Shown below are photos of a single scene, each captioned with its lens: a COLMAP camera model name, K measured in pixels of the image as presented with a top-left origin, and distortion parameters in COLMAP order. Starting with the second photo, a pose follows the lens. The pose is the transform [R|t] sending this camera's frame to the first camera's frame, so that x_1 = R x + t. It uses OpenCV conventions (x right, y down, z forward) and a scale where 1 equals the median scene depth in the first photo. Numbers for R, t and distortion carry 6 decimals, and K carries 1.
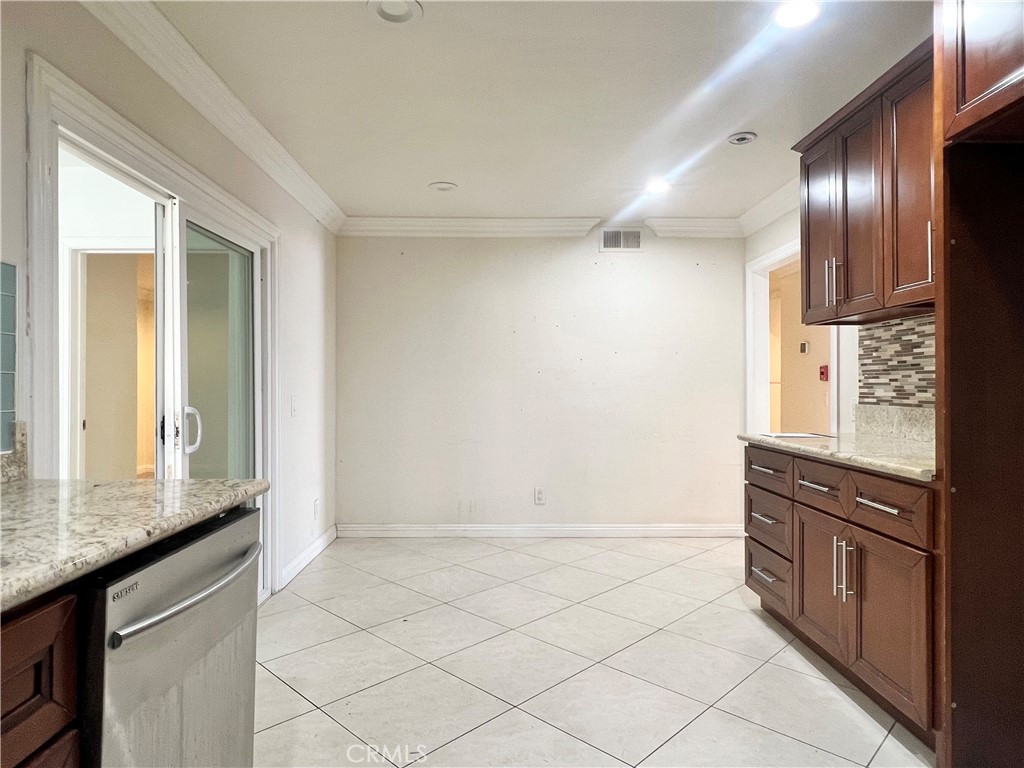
lens RADIAL K [[601.9, 0, 508.5], [0, 601.9, 381.9], [0, 0, 1]] dist [-0.003769, 0.000070]
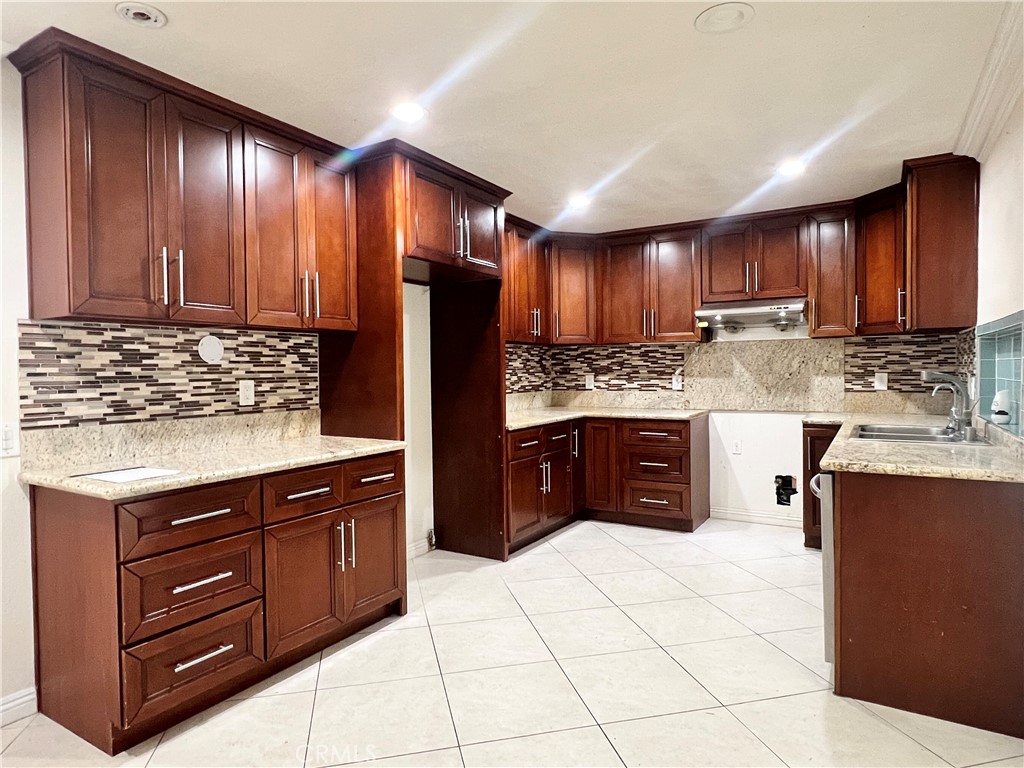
lens RADIAL K [[601.9, 0, 507.9], [0, 601.9, 384.4], [0, 0, 1]] dist [-0.003769, 0.000070]
pose [[-0.841056, 0.003307, 0.540939, -0.297612], [0.012730, 0.999825, 0.013681, -0.021320], [-0.540799, 0.018393, -0.840951, 1.427741]]
